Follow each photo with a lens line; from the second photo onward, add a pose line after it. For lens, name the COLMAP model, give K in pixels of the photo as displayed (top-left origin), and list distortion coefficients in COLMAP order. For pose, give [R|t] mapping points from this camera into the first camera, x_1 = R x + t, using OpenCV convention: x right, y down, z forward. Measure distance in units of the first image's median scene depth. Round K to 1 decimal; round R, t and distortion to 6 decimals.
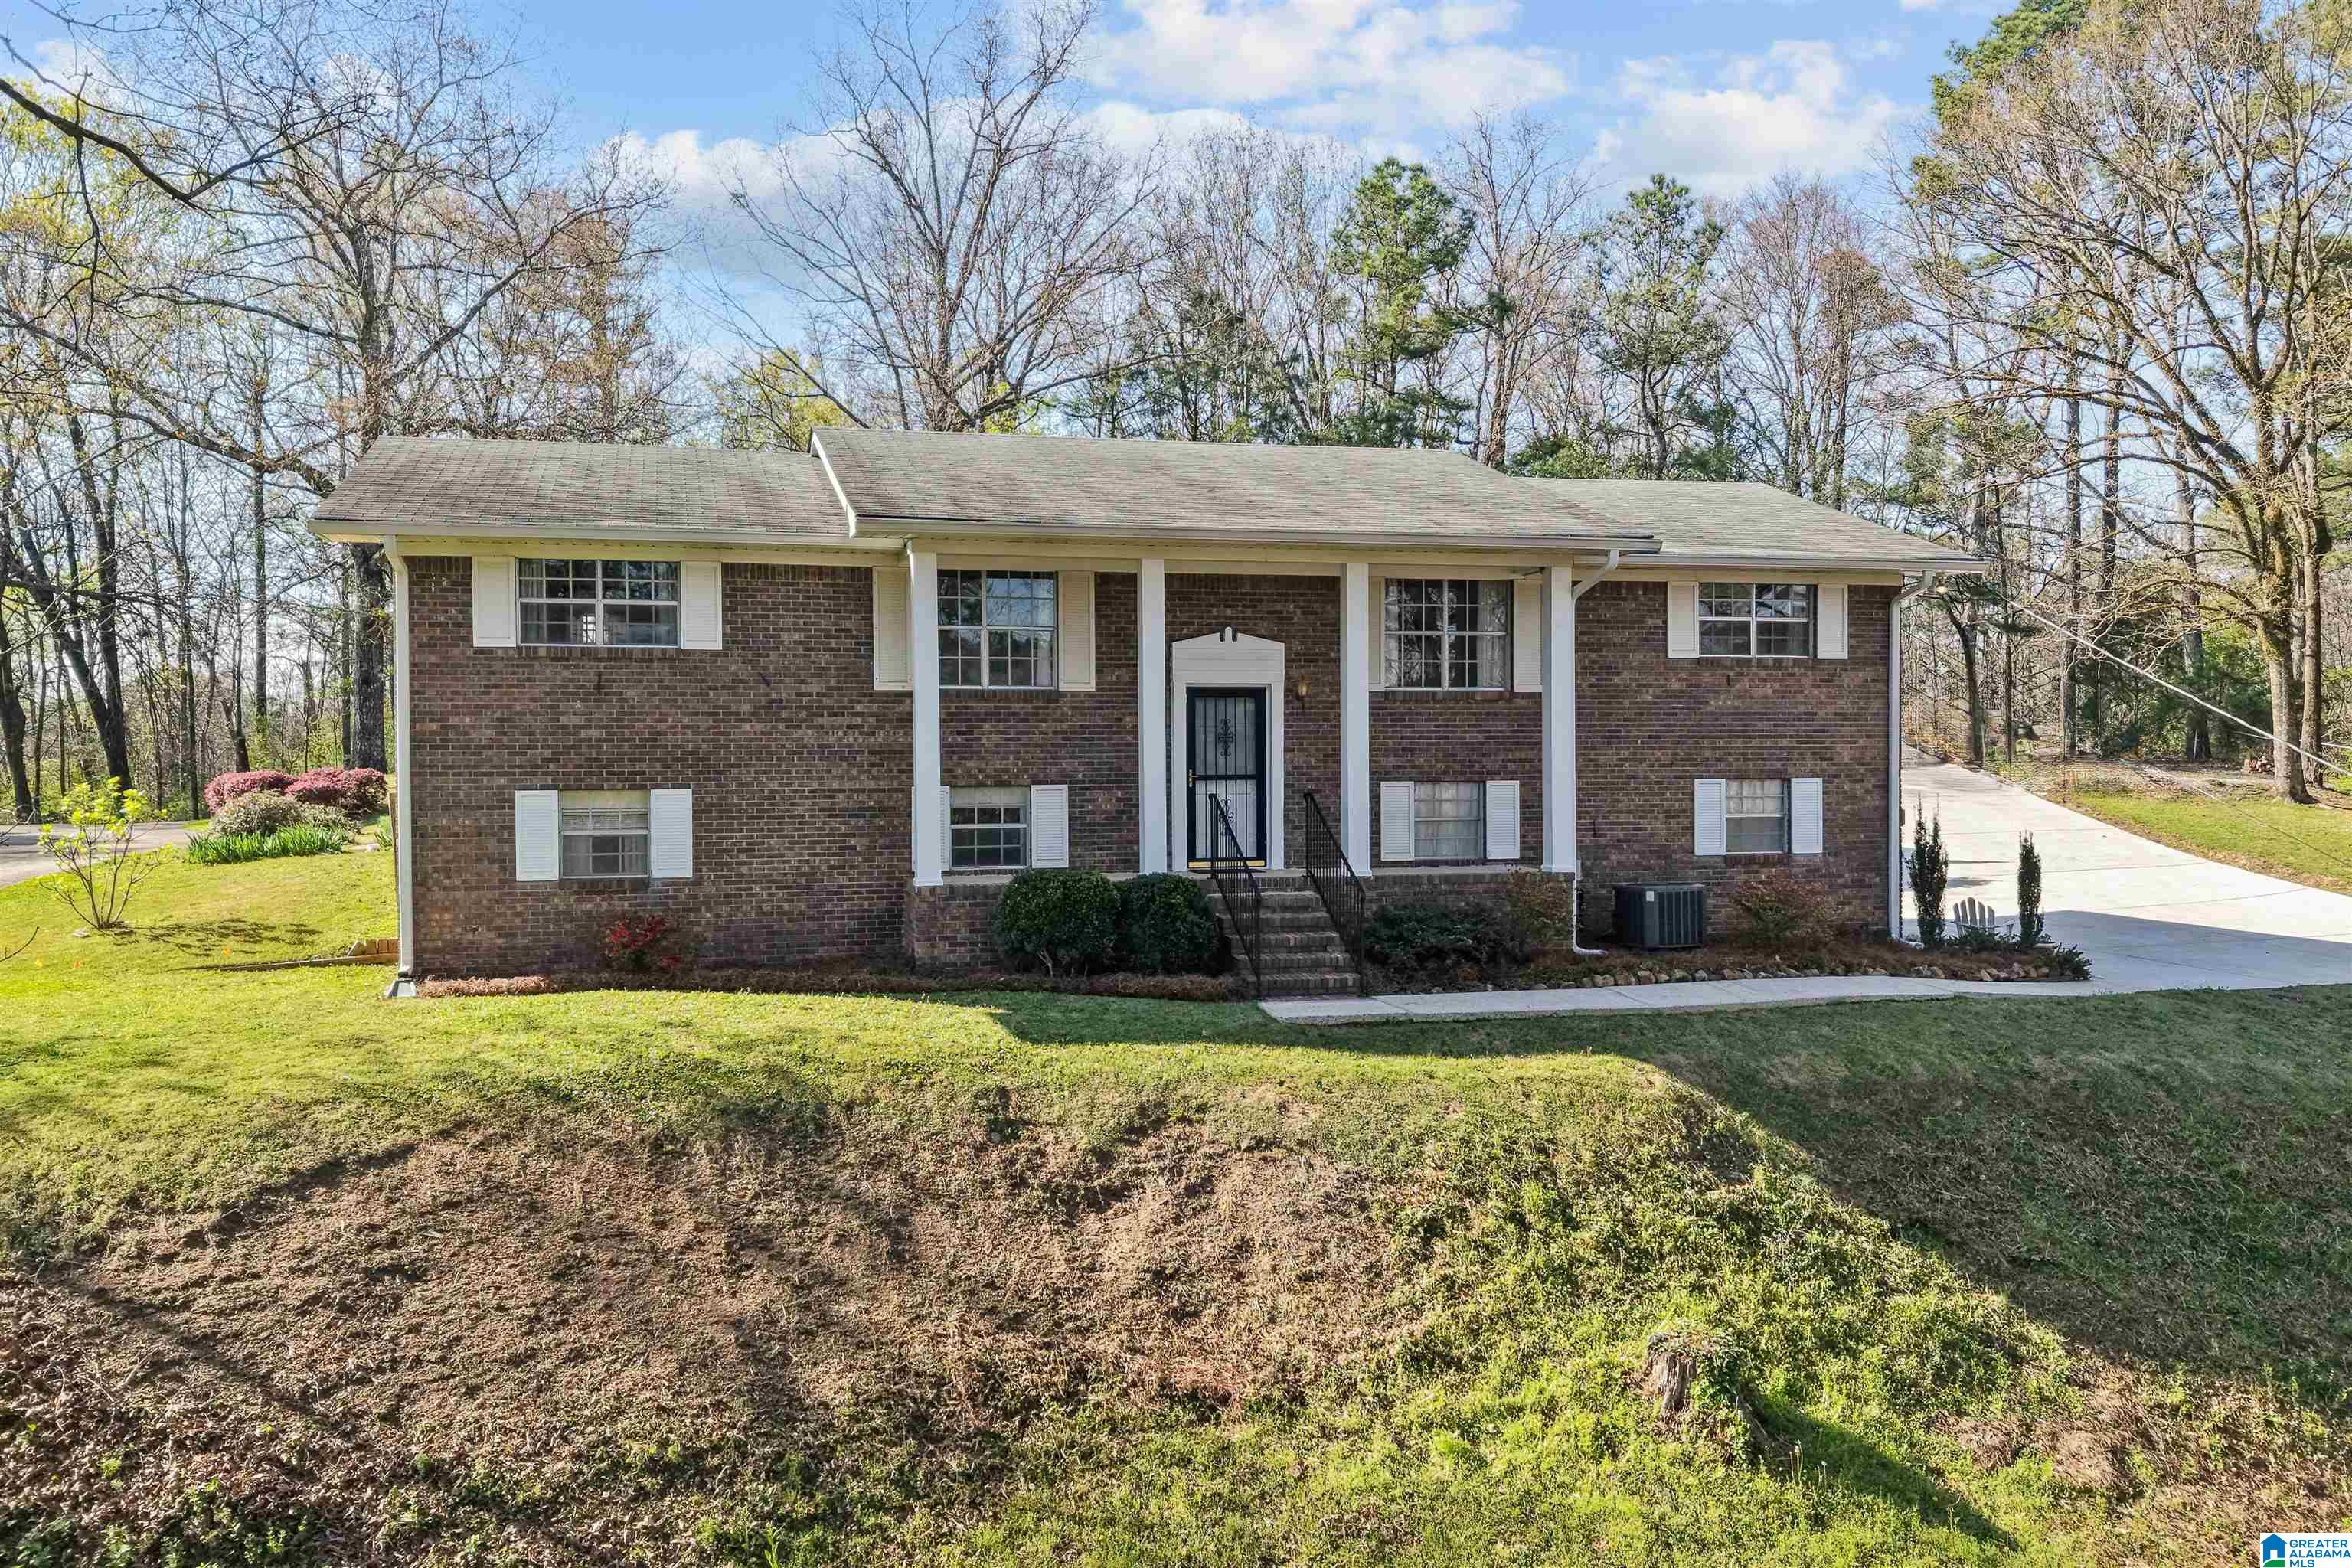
lens RADIAL K [[1693.2, 0, 1176.0], [0, 1693.2, 784.0], [0, 0, 1]] dist [0.052984, -0.074477]
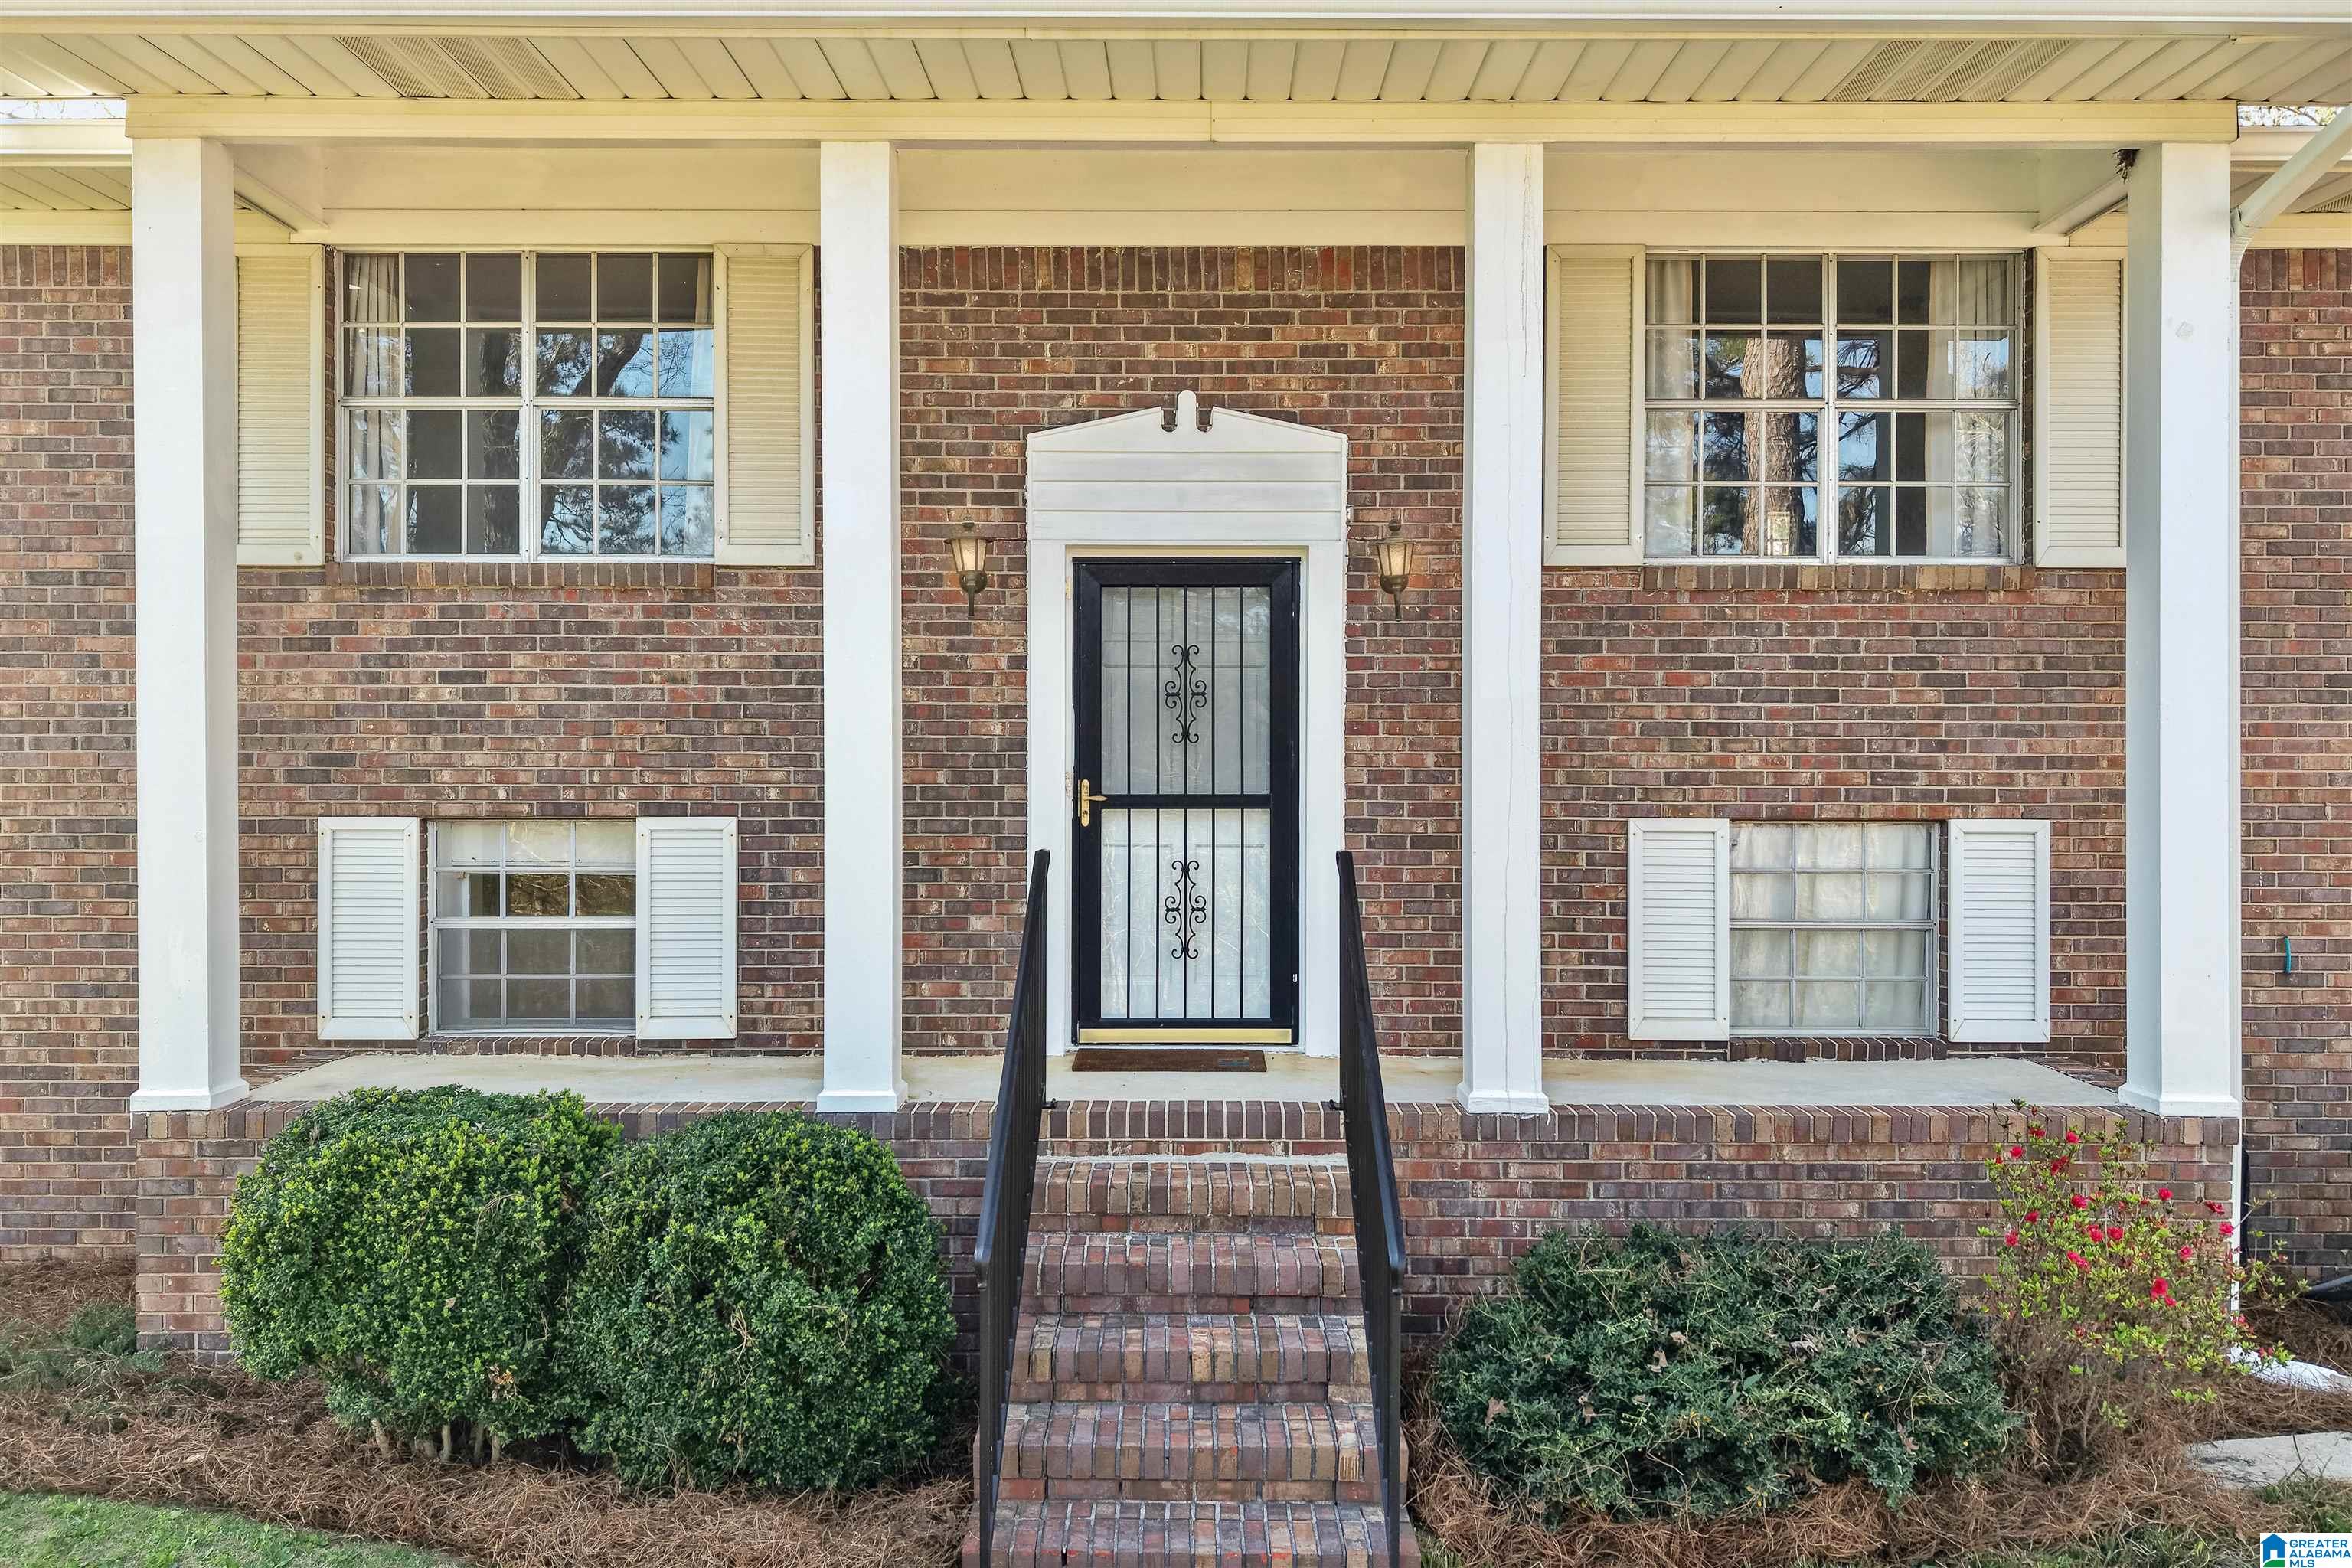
lens RADIAL K [[1887.1, 0, 1169.9], [0, 1887.1, 757.8], [0, 0, 1]] dist [0.007847, 0.000649]
pose [[0.968667, 0.005200, -0.248308, 0.181187], [-0.011315, 0.999667, -0.023205, -0.005516], [0.248104, 0.025288, 0.968403, 0.849721]]
